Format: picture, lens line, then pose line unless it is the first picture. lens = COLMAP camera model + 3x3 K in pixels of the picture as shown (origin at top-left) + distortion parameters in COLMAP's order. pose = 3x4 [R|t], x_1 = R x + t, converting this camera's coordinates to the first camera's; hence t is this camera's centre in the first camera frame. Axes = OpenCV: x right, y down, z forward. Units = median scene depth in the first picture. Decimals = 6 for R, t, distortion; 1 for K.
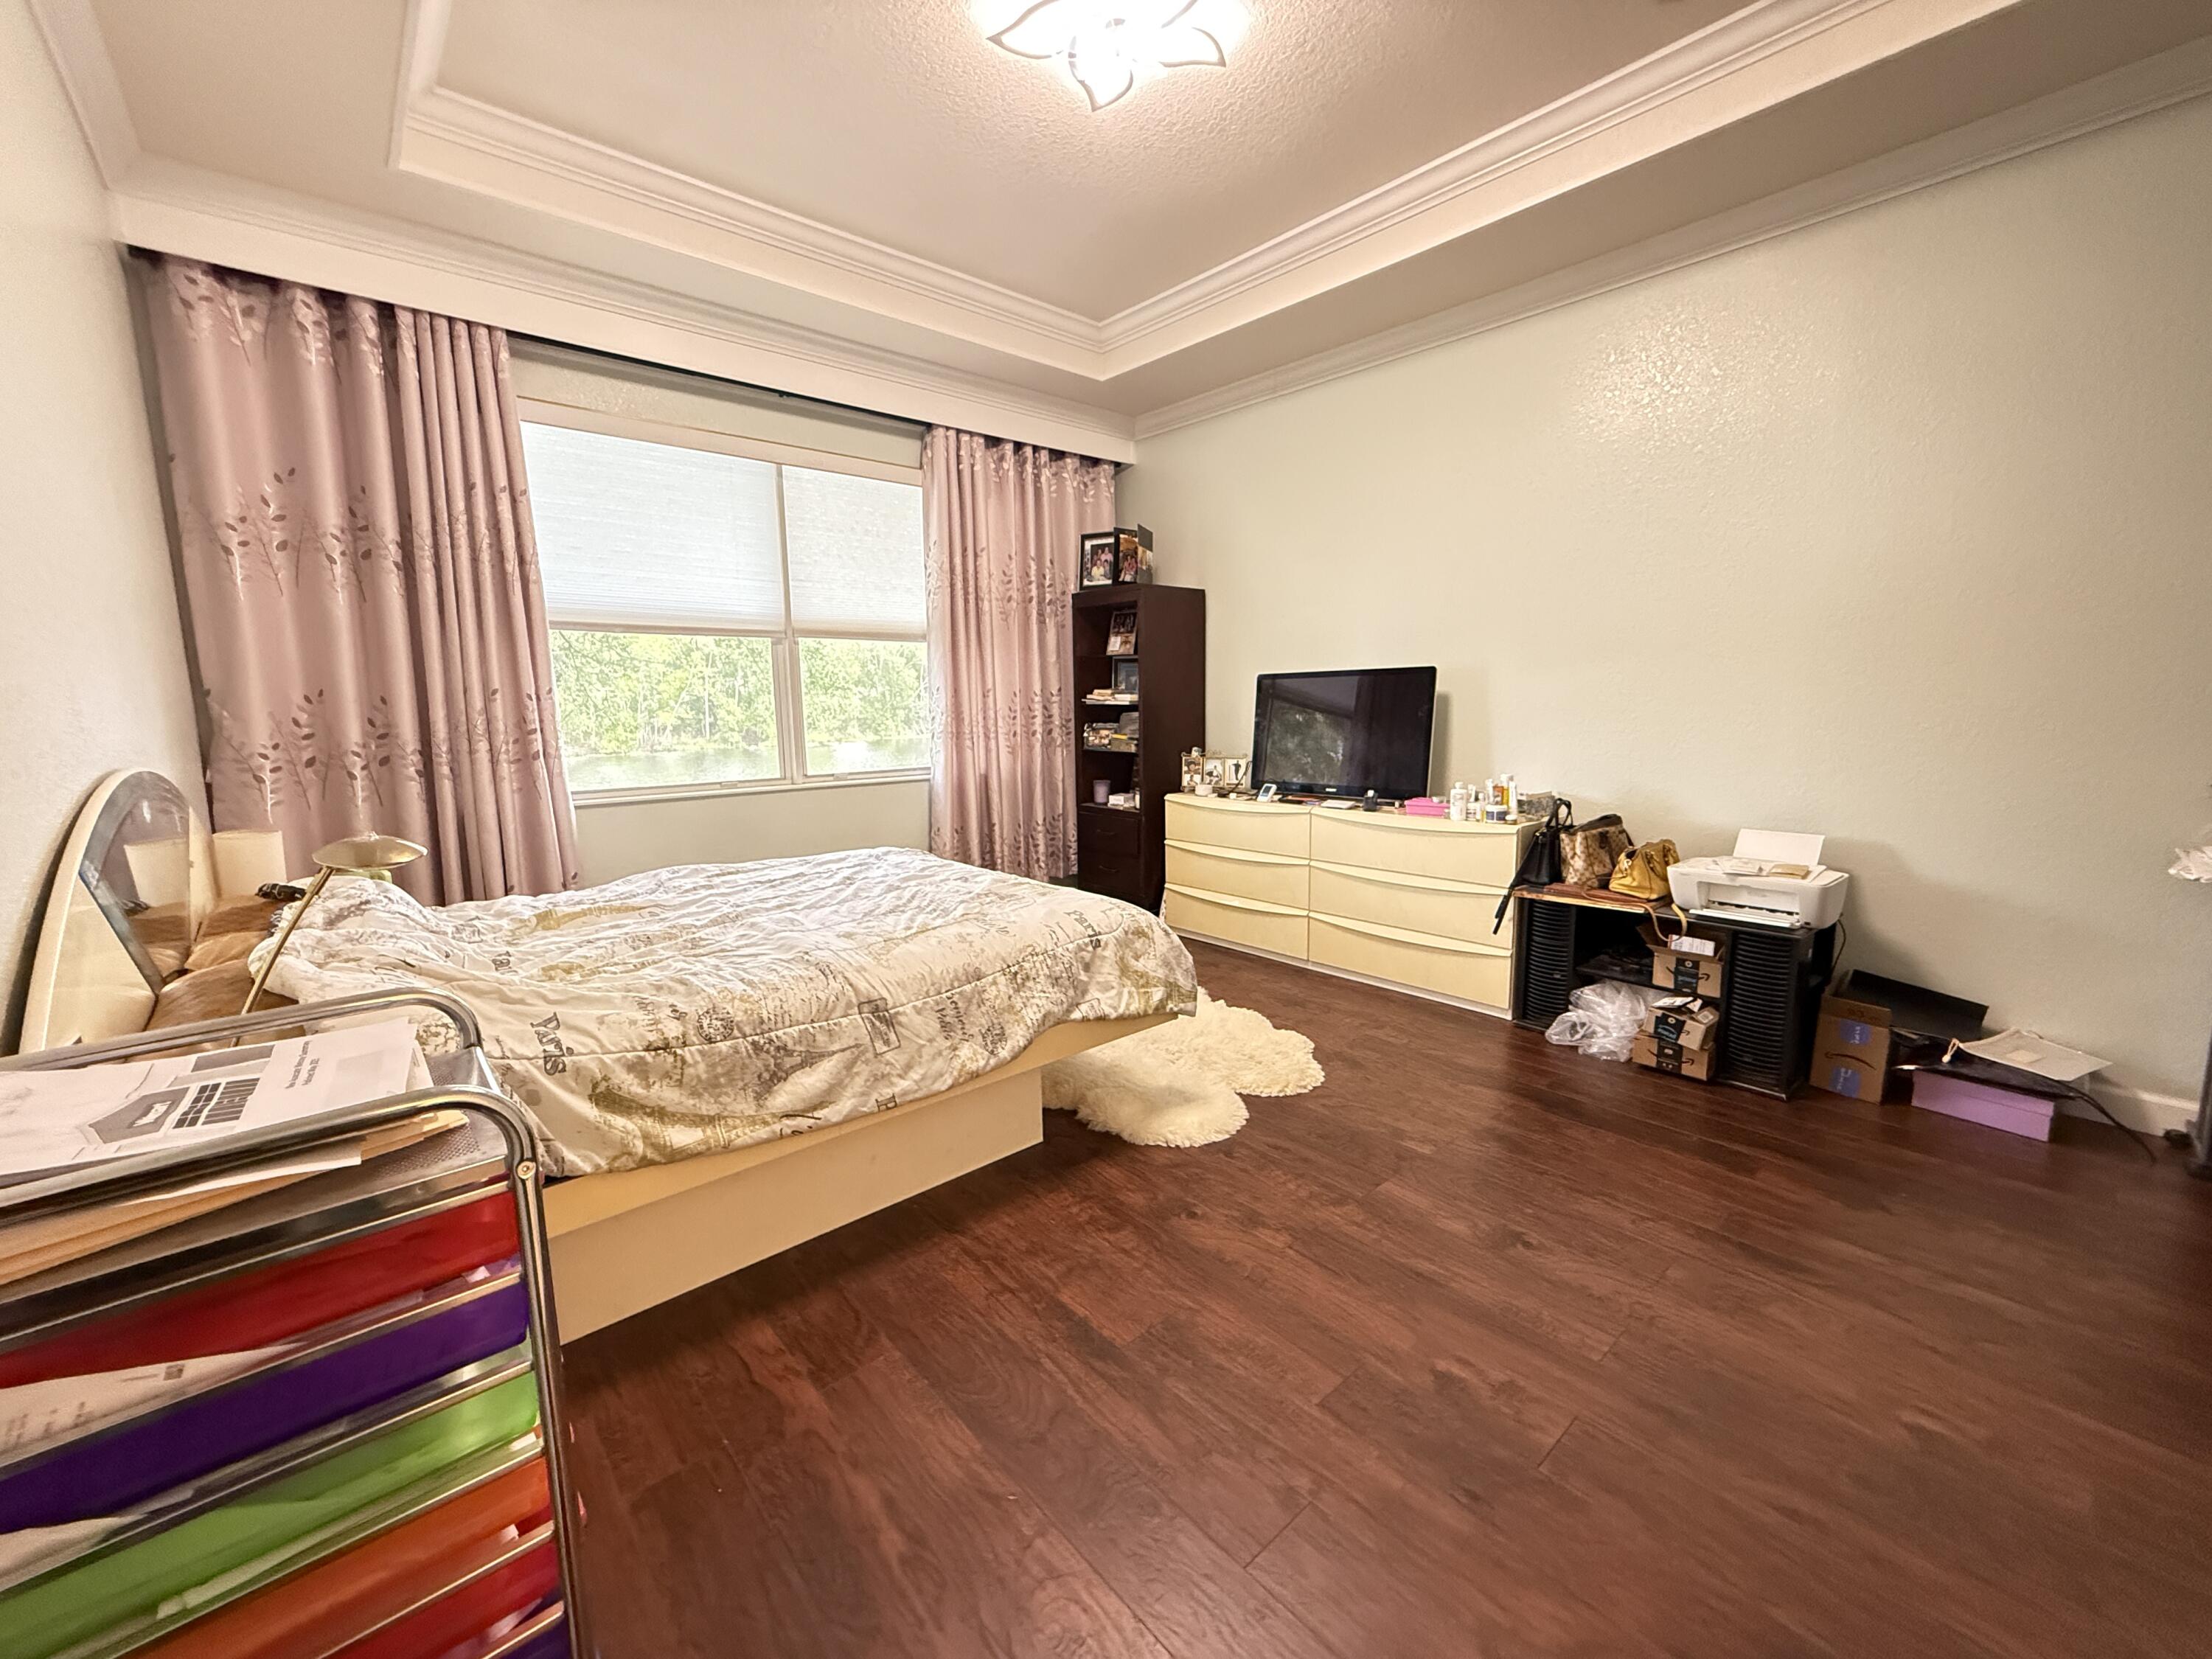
lens RADIAL K [[882.0, 0, 1097.5], [0, 882.0, 829.0], [0, 0, 1]] dist [-0.001210, 0.000065]
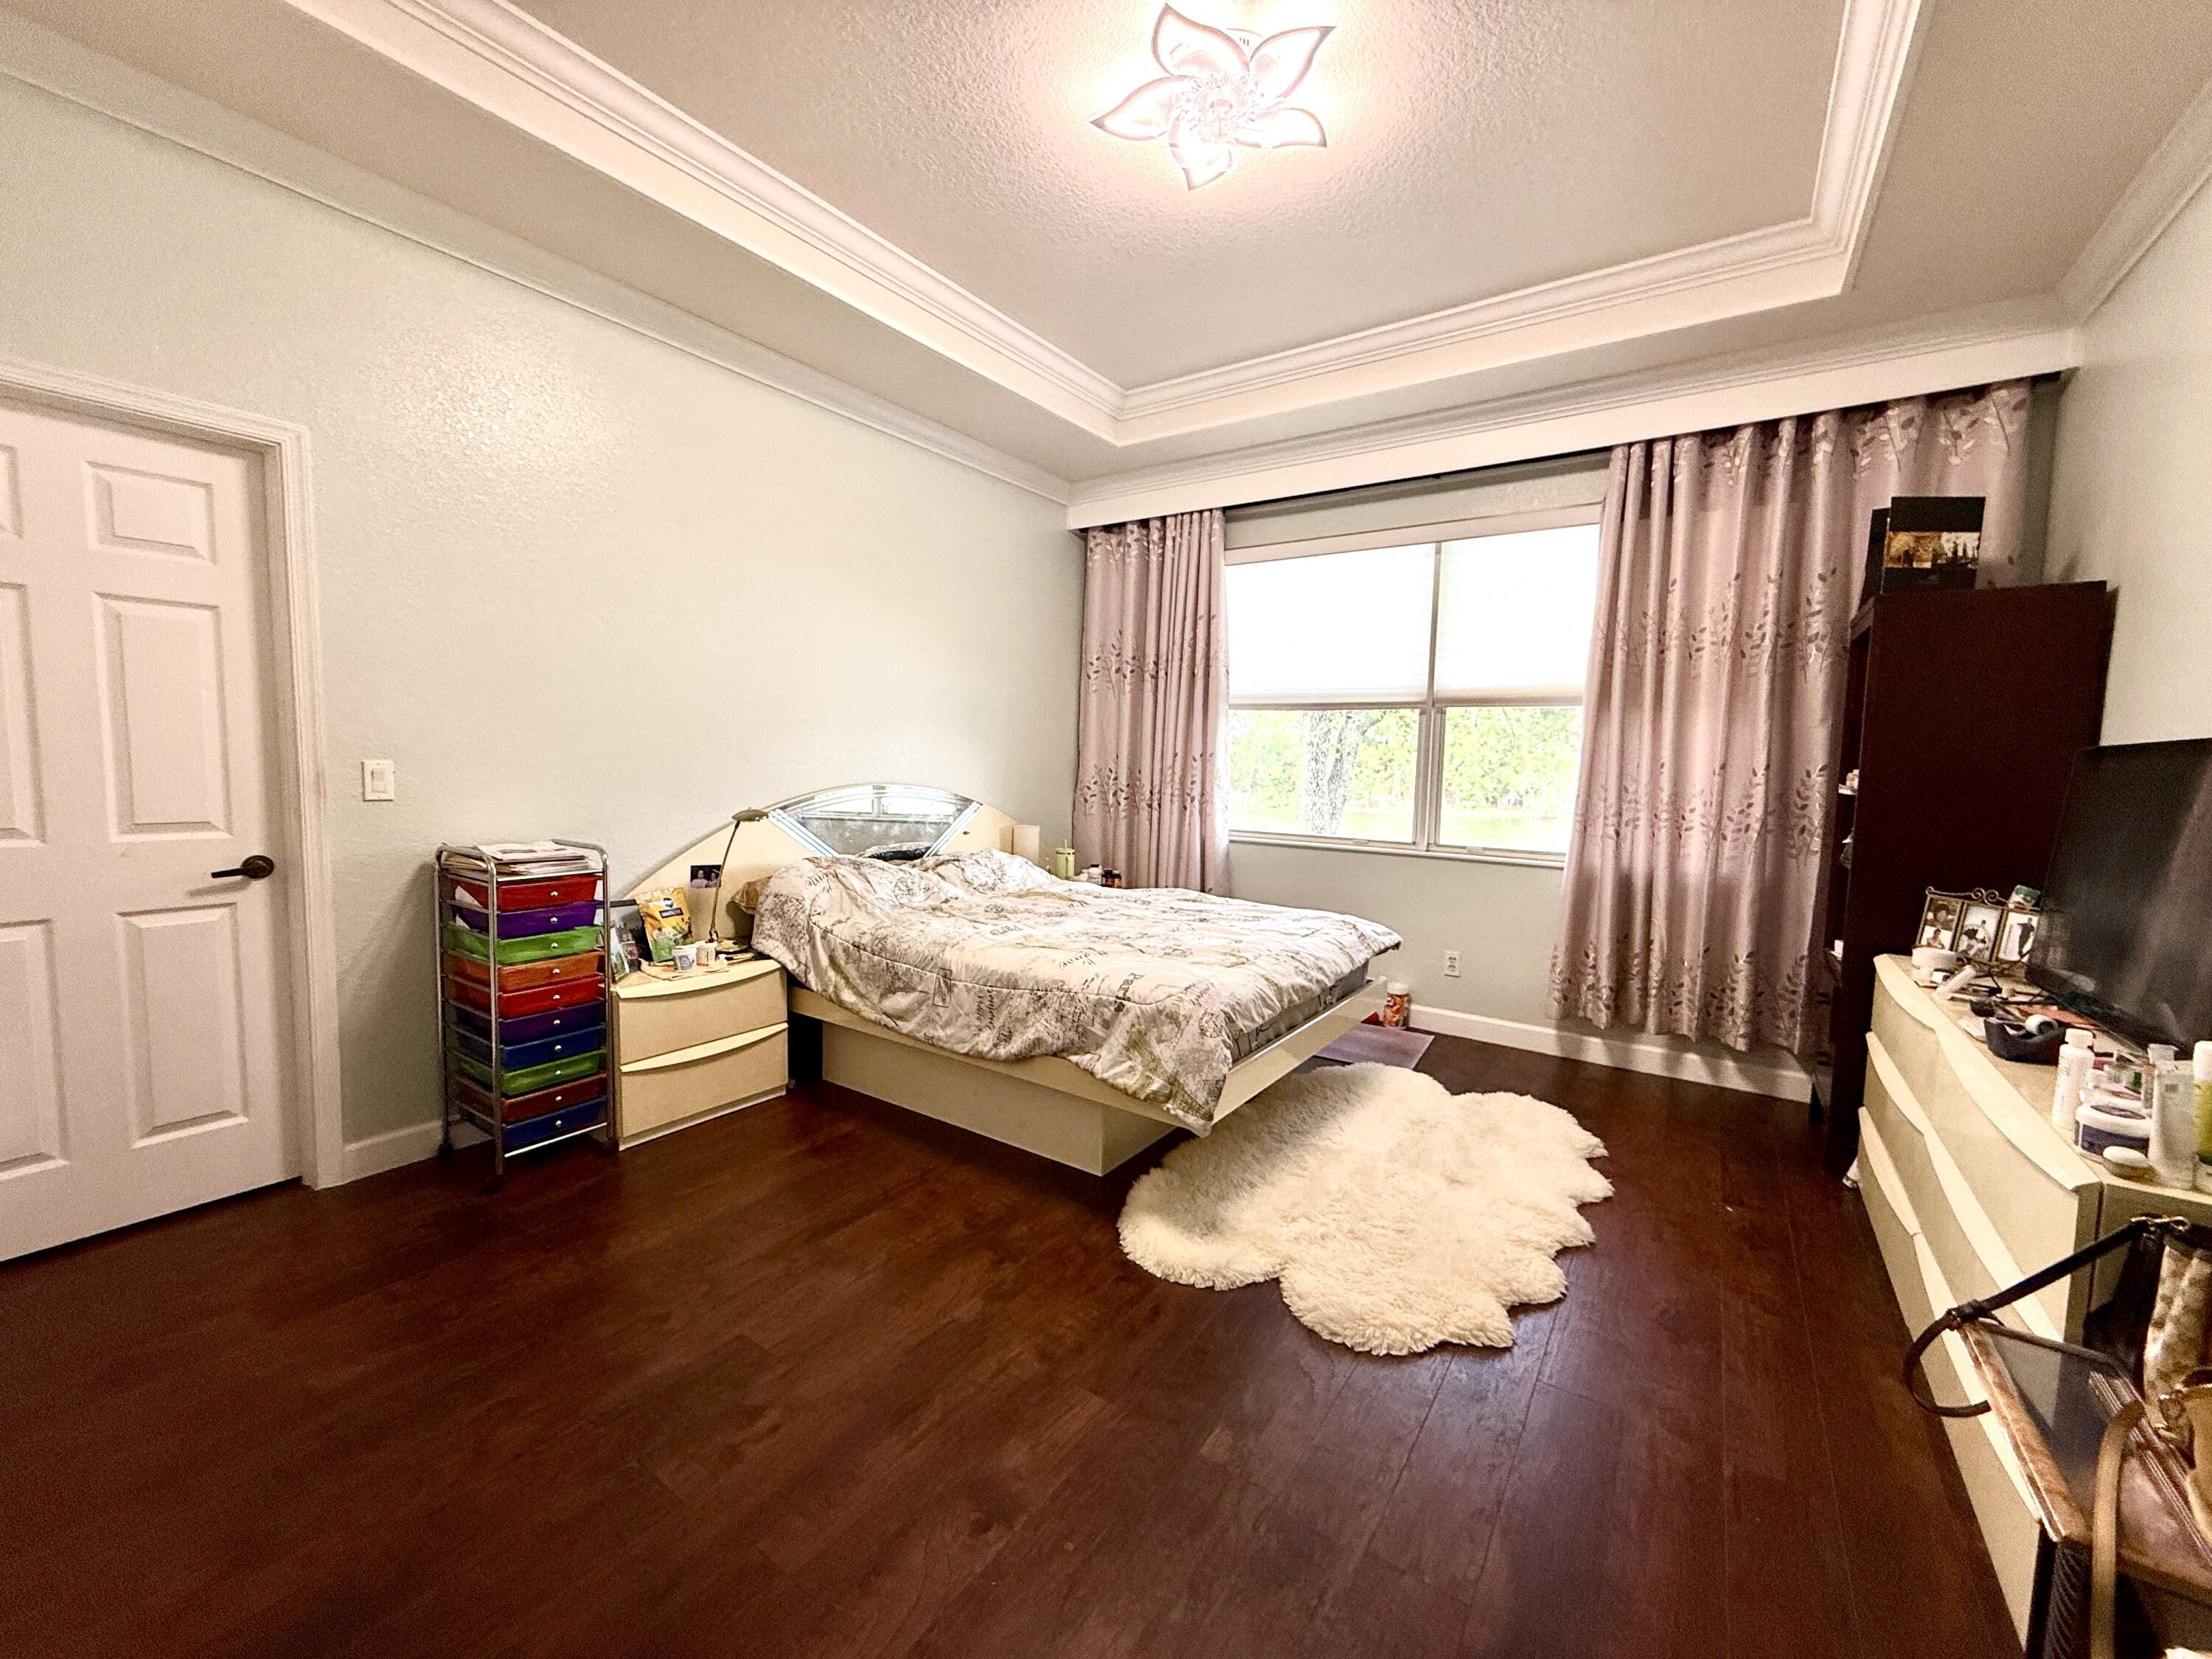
lens RADIAL K [[882.0, 0, 1097.5], [0, 882.0, 829.0], [0, 0, 1]] dist [-0.001210, 0.000065]
pose [[0.242513, 0.099321, -0.965051, 0.946985], [-0.167037, 0.984165, 0.059313, -0.128417], [0.955660, 0.146815, 0.255263, 0.667776]]
